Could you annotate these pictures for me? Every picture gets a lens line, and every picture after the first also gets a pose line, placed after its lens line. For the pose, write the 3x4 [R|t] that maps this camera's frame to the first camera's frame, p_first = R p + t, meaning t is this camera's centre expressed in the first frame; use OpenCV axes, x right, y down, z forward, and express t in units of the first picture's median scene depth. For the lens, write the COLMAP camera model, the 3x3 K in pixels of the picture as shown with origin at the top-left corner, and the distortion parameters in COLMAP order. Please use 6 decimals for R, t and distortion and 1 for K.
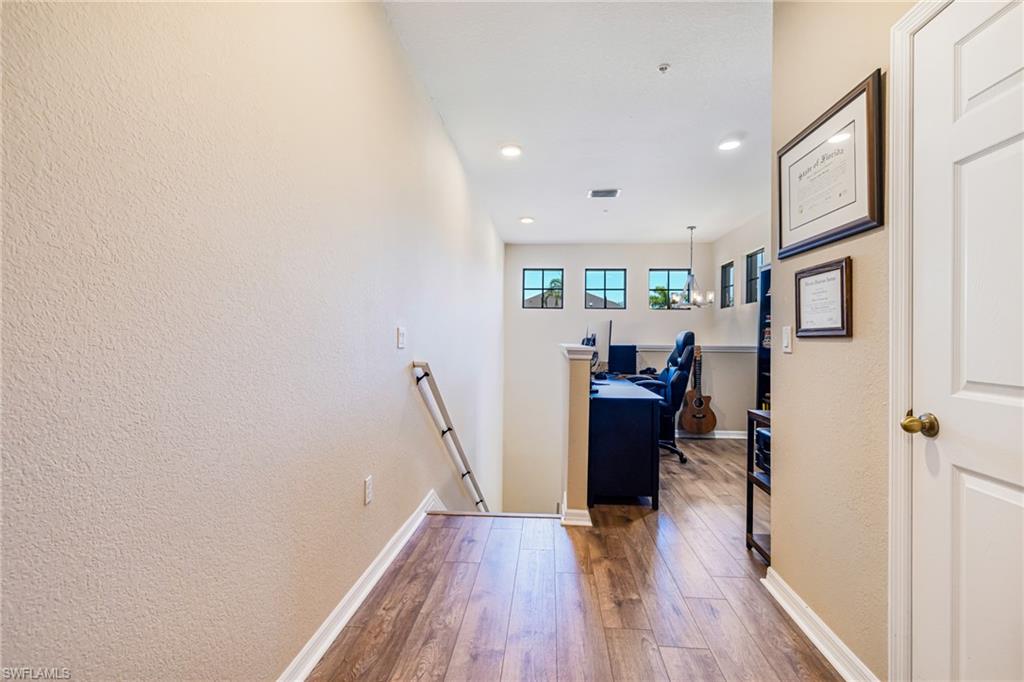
lens RADIAL K [[450.1, 0, 514.6], [0, 450.1, 336.3], [0, 0, 1]] dist [0.001338, 0.000133]
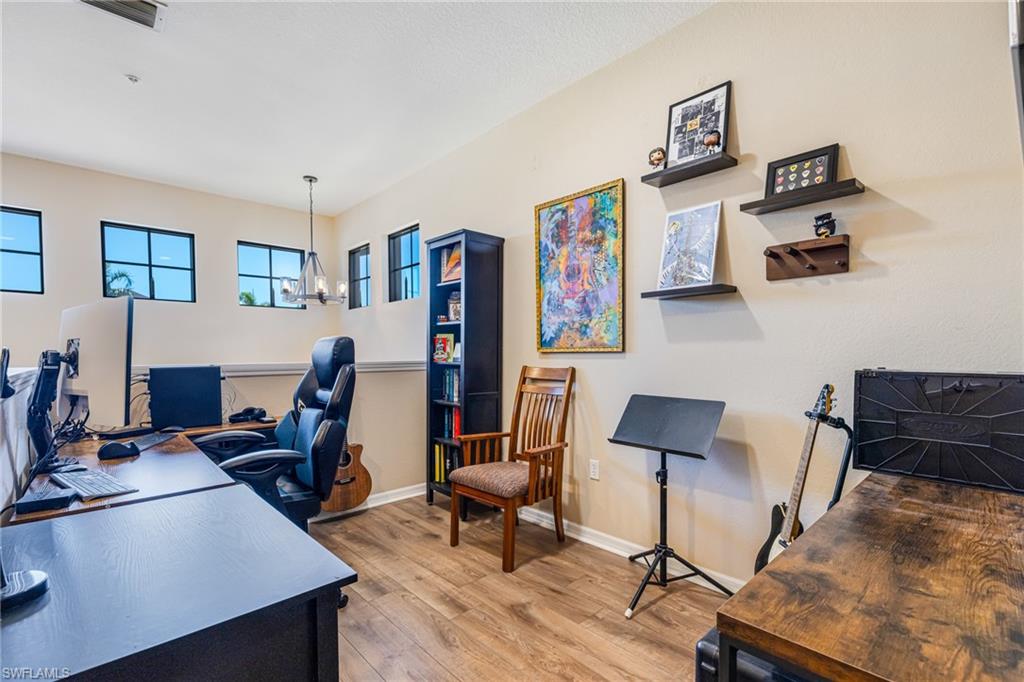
lens RADIAL K [[452.9, 0, 509.3], [0, 452.9, 367.0], [0, 0, 1]] dist [0.000493, 0.000158]
pose [[0.668580, -0.039035, 0.742615, 0.115875], [0.009648, 0.998993, 0.043825, 0.002406], [-0.743577, -0.022136, 0.668284, 0.441185]]
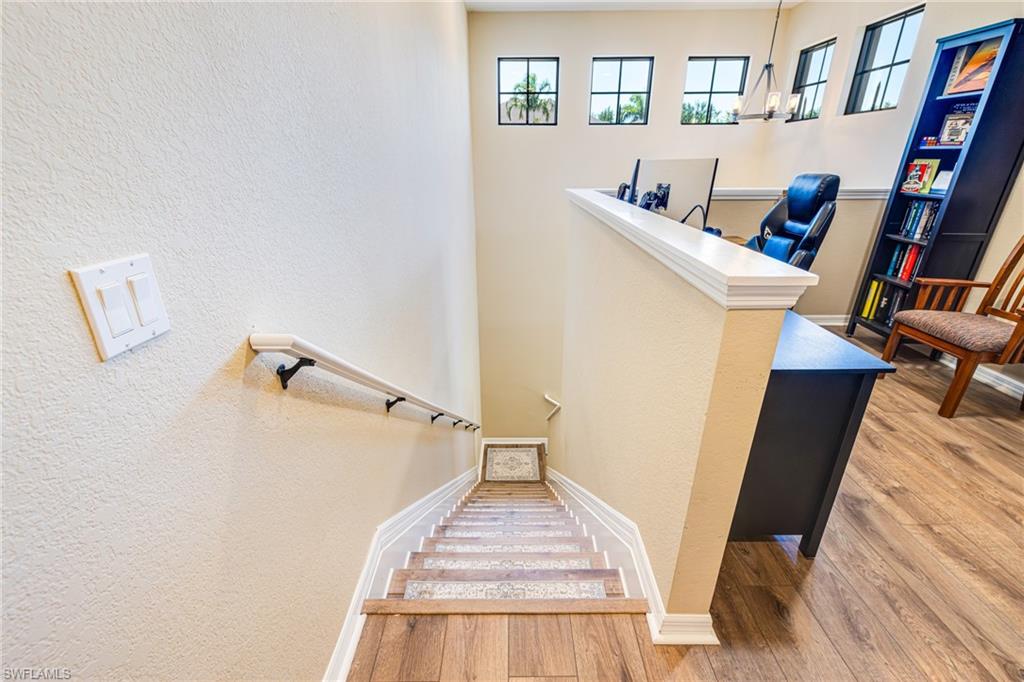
lens RADIAL K [[445.9, 0, 512.5], [0, 445.9, 342.4], [0, 0, 1]] dist [0.000377, -0.000233]
pose [[0.996655, -0.047069, 0.066808, -0.033485], [0.017501, 0.921446, 0.388112, -0.032370], [-0.079828, -0.385645, 0.919187, 0.379208]]
